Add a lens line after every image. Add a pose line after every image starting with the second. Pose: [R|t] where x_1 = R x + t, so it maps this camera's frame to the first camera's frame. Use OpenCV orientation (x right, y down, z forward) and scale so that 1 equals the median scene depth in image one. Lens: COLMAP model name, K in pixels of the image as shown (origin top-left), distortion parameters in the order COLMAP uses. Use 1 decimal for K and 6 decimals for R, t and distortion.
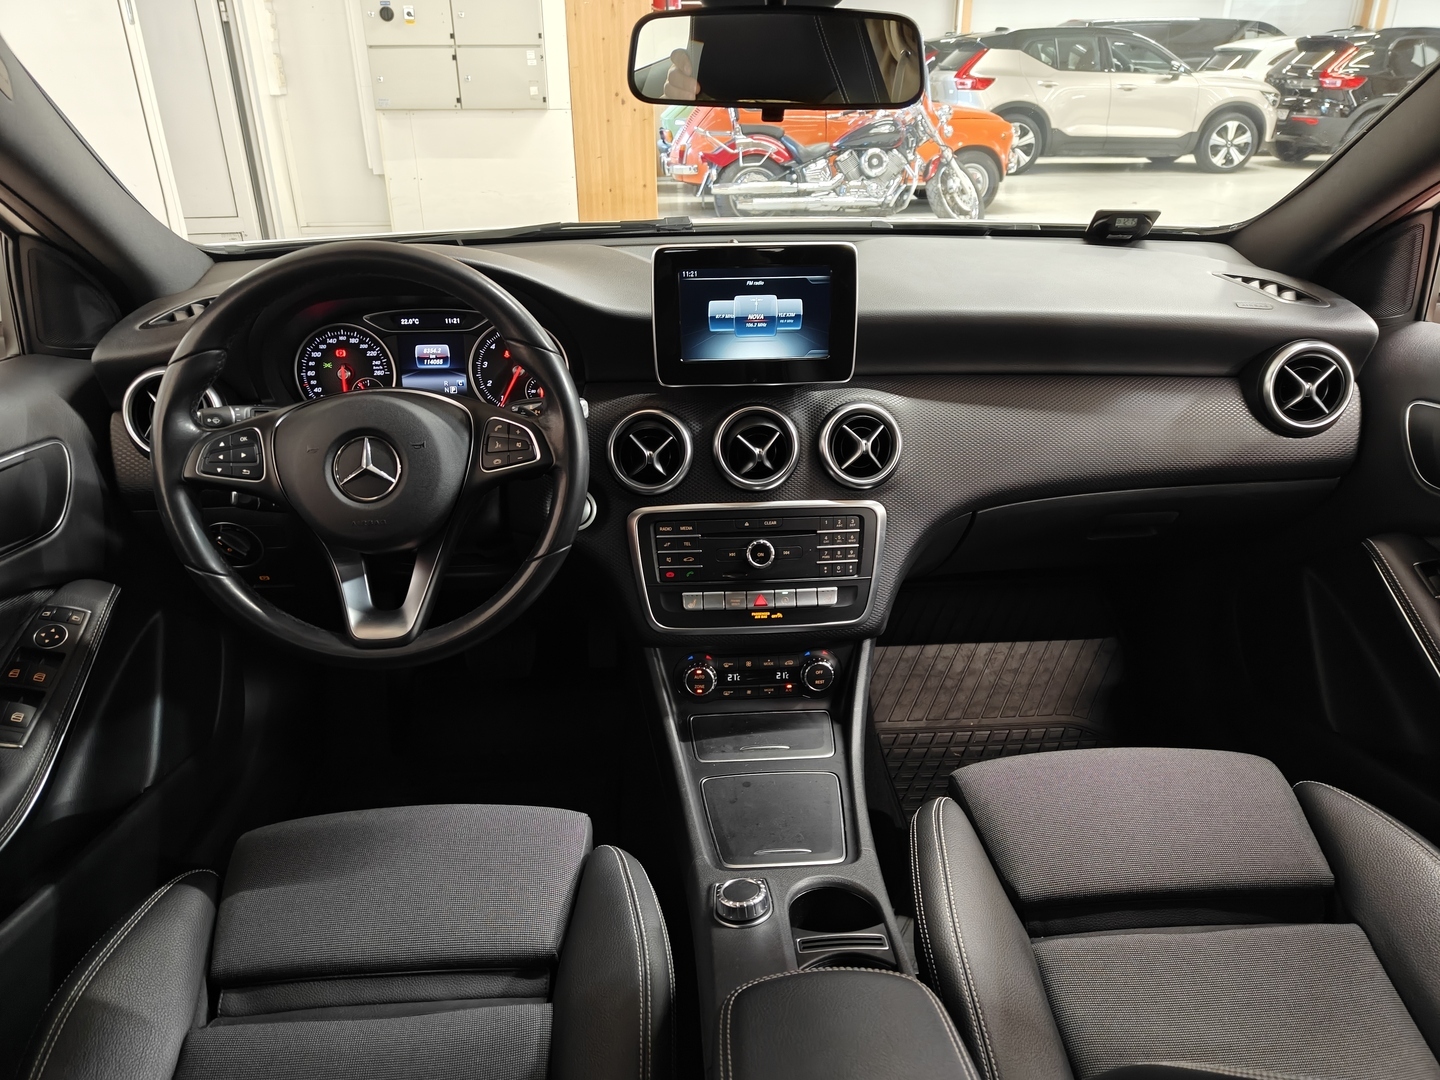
lens RADIAL K [[1001.0, 0, 726.8], [0, 1001.0, 539.1], [0, 0, 1]] dist [0.022970, -0.006146]
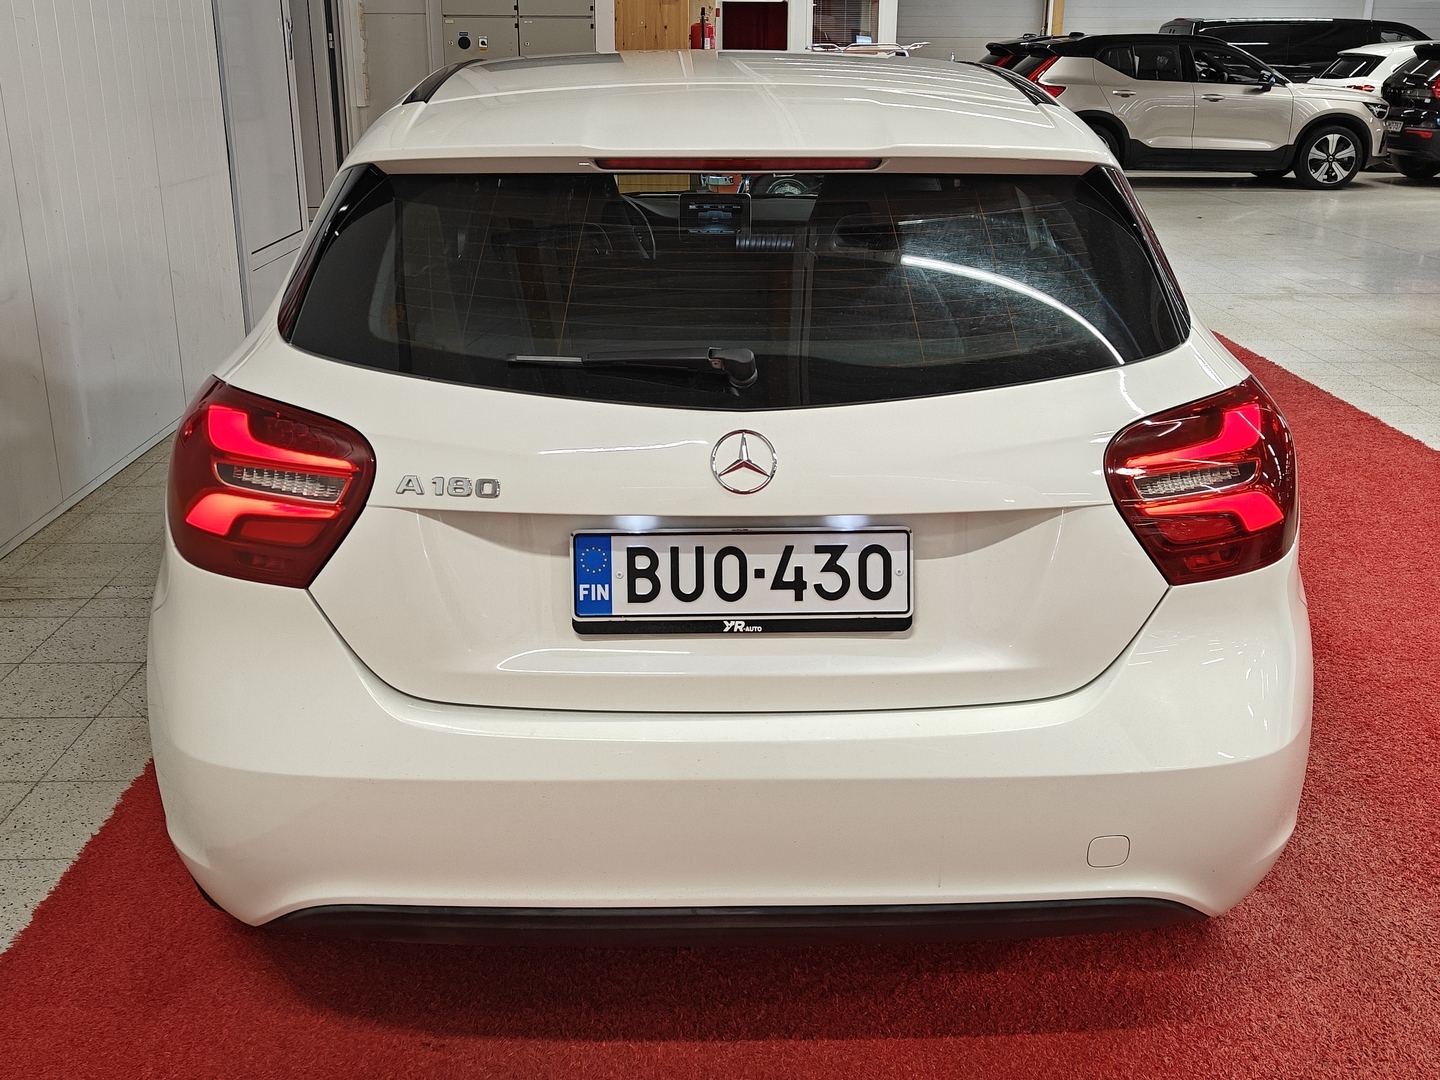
lens RADIAL K [[1383.5, 0, 720.1], [0, 1383.5, 533.9], [0, 0, 1]] dist [0.043378, -0.012355]
pose [[0.998255, 0.026282, -0.052885, 0.285112], [-0.031754, 0.993919, -0.105437, 0.961867], [0.049792, 0.106932, 0.993019, -2.448074]]
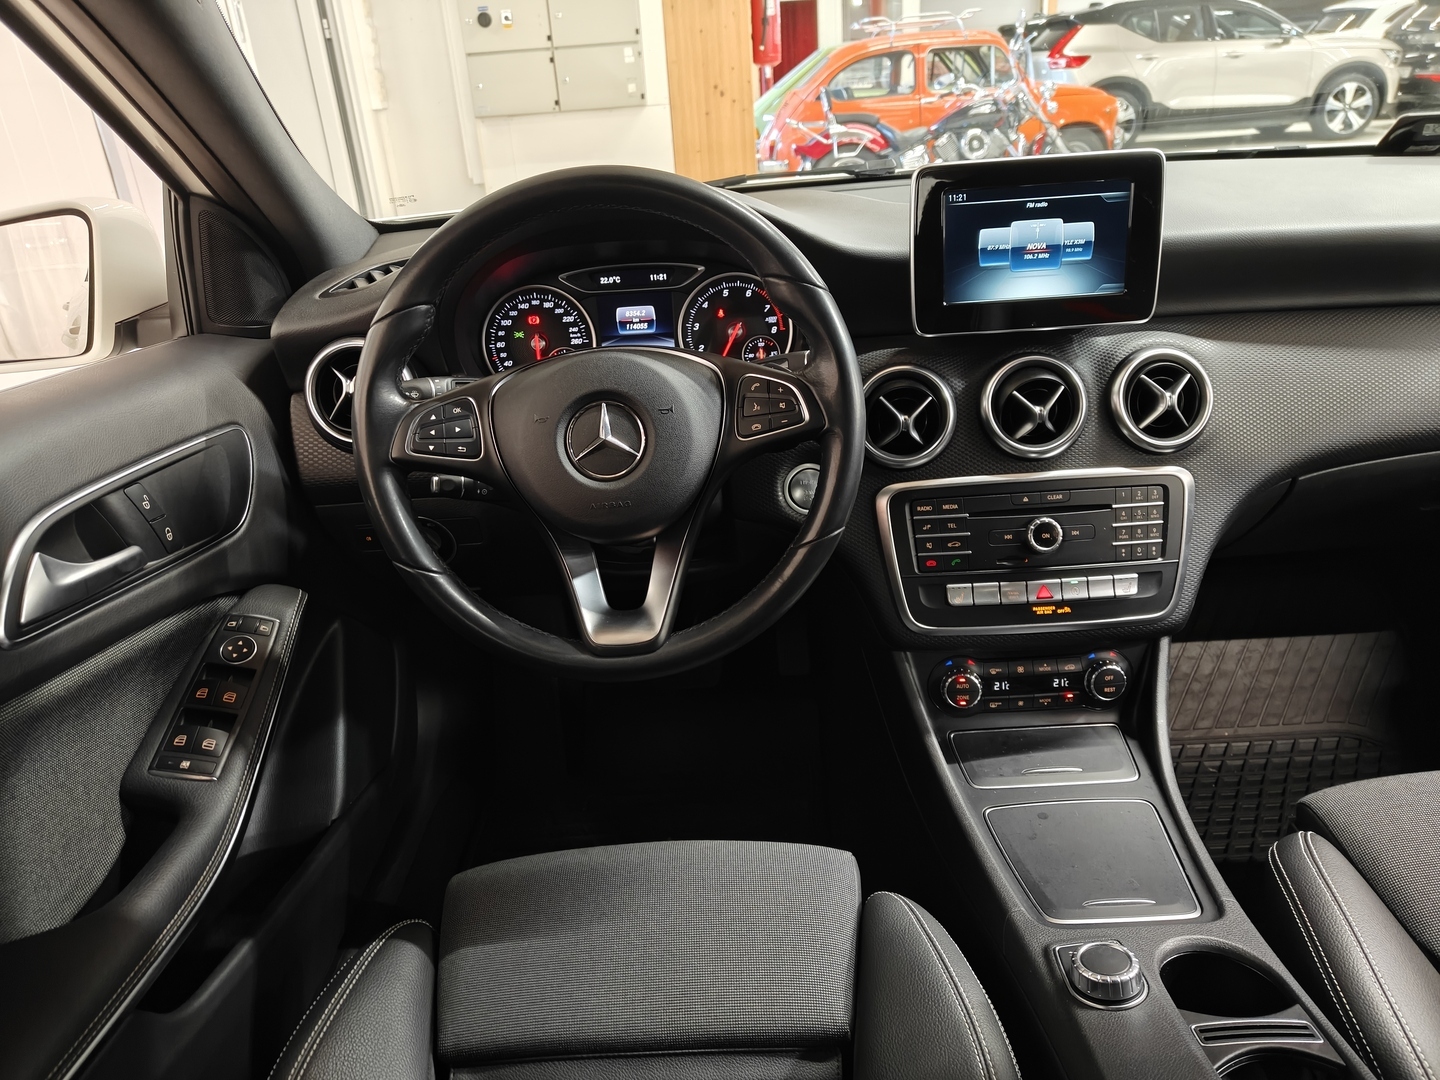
lens RADIAL K [[1001.0, 0, 726.8], [0, 1001.0, 539.1], [0, 0, 1]] dist [0.022970, -0.006146]
pose [[0.996377, -0.027844, -0.080363, -0.151954], [0.027405, 0.999603, -0.006561, 0.015537], [0.080514, 0.004335, 0.996744, 0.145633]]
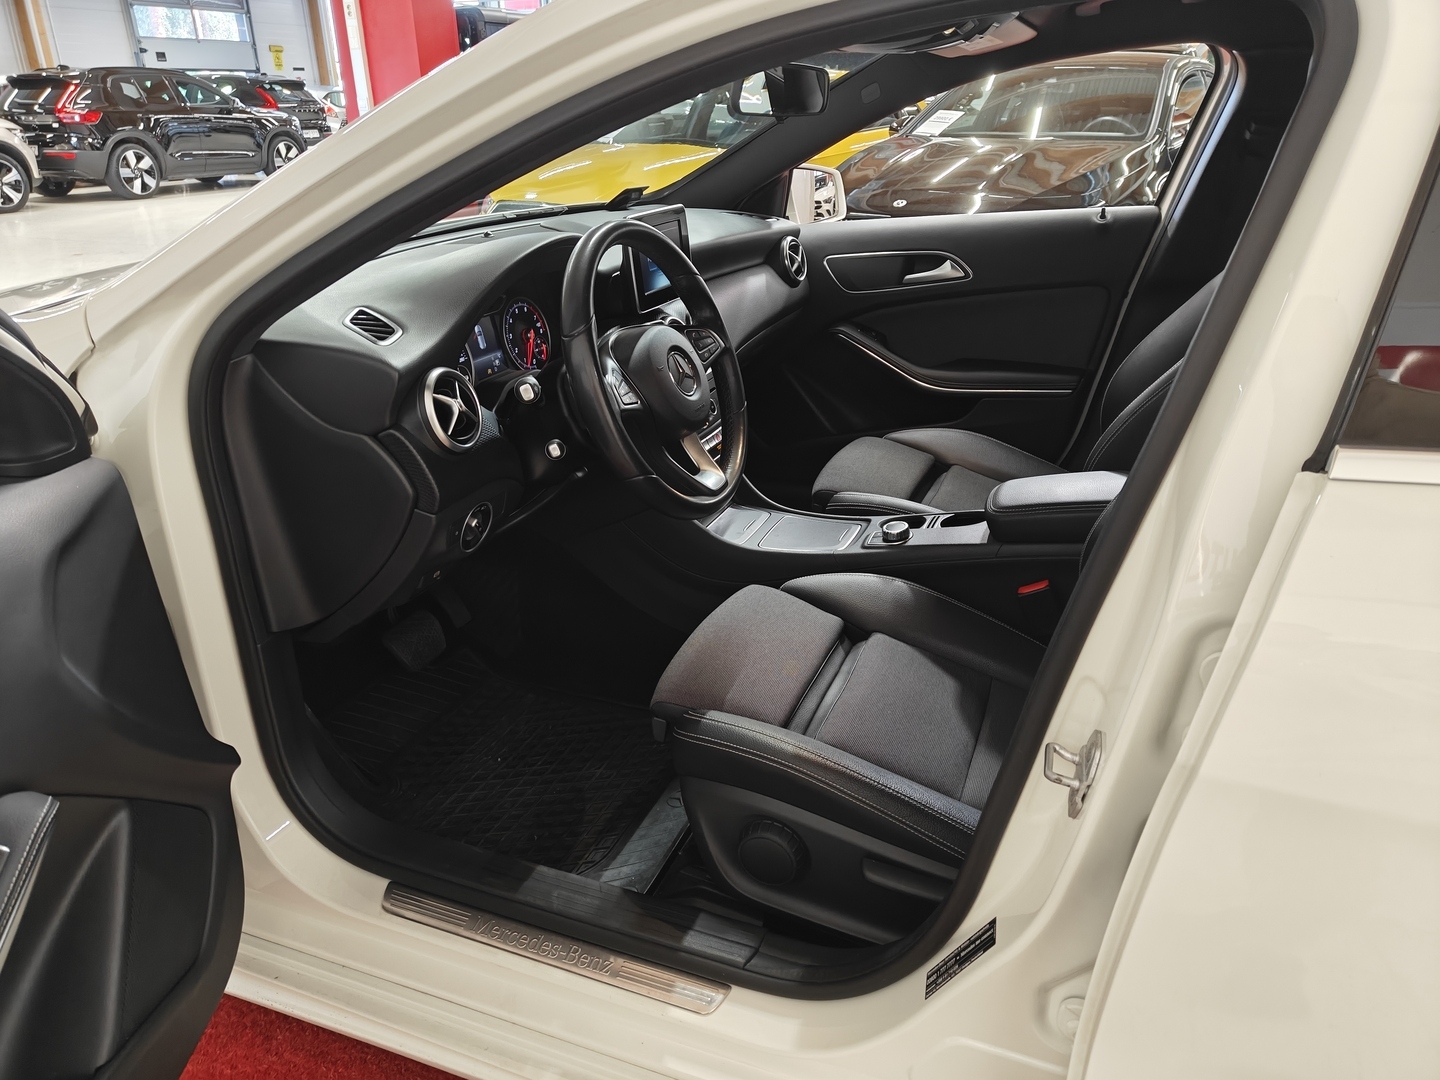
lens RADIAL K [[1026.0, 0, 720.0], [0, 1026.0, 540.0], [0, 0, 1]] dist [0.001863, -0.002445]
pose [[0.436868, -0.358050, 0.825195, -1.268797], [0.386119, 0.903197, 0.187479, -0.085749], [-0.812440, 0.236720, 0.532827, 0.181290]]
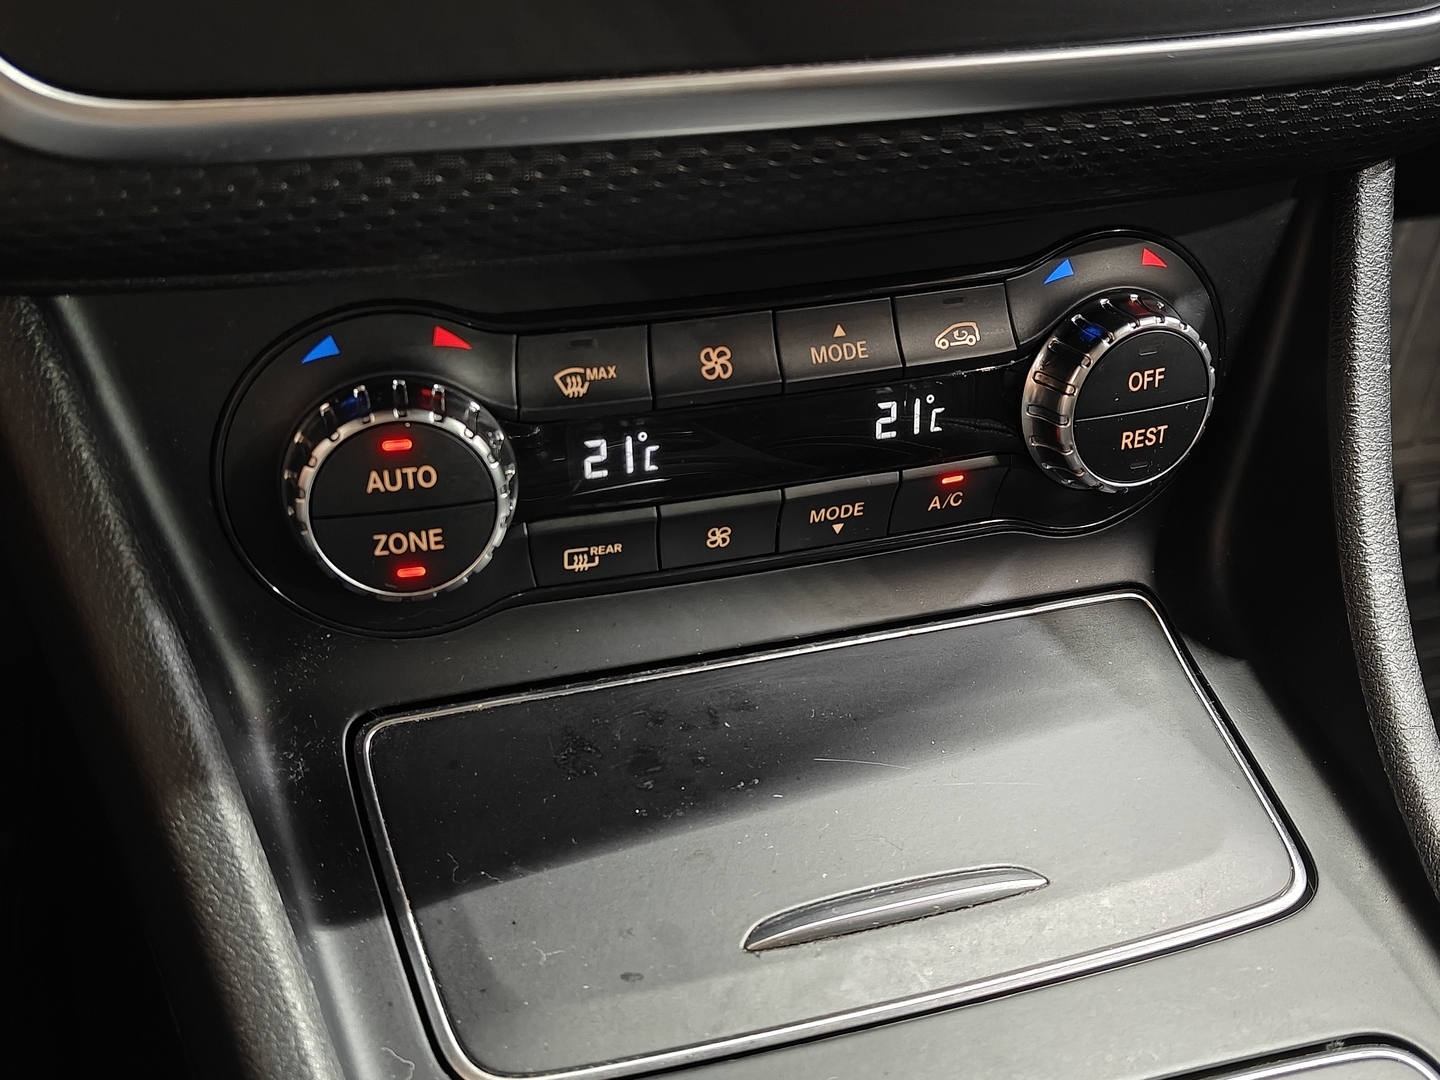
lens RADIAL K [[1573.4, 0, 720.0], [0, 1573.4, 540.0], [0, 0, 1]] dist [0.090234, 0.000576]
pose [[0.971406, -0.099901, 0.215385, -0.032645], [0.044608, 0.967808, 0.247705, 0.091551], [-0.233198, -0.231014, 0.944591, 0.763614]]
